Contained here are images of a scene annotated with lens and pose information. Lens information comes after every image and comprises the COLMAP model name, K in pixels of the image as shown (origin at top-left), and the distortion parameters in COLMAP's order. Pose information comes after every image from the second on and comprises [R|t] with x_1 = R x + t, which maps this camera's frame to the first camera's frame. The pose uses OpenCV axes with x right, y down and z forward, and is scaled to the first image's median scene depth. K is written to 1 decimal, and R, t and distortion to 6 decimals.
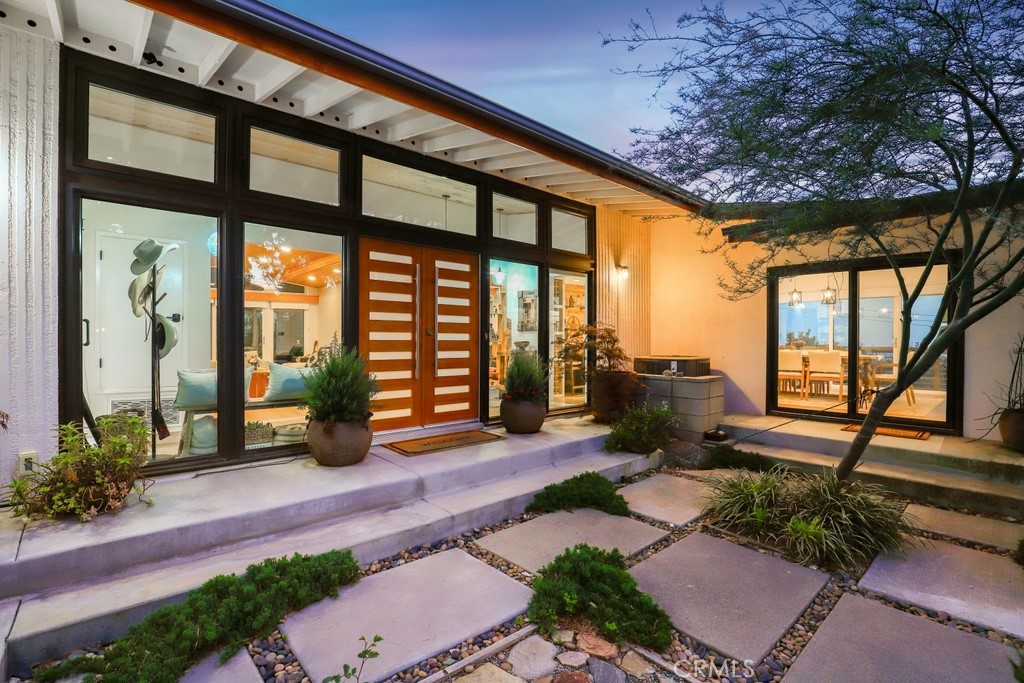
lens RADIAL K [[491.0, 0, 509.1], [0, 491.0, 342.0], [0, 0, 1]] dist [-0.005260, -0.000101]
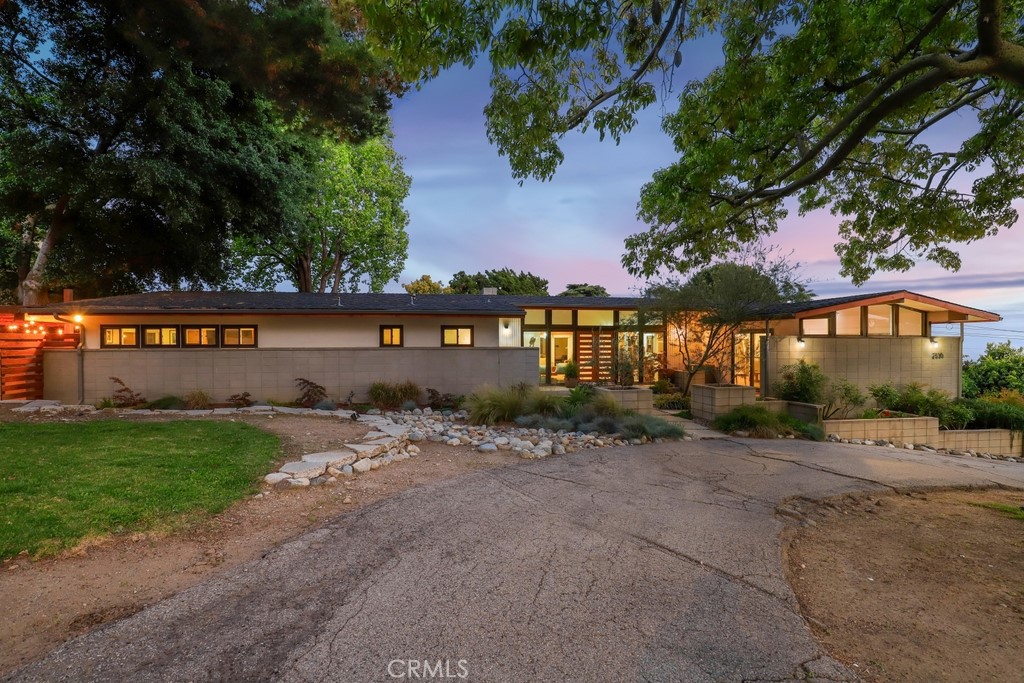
lens RADIAL K [[491.0, 0, 511.3], [0, 491.0, 343.2], [0, 0, 1]] dist [-0.005260, -0.000101]
pose [[0.864936, -0.002363, -0.501876, 1.121373], [0.003332, 0.999994, 0.001033, -0.120654], [0.501871, -0.002566, 0.864939, -2.459795]]
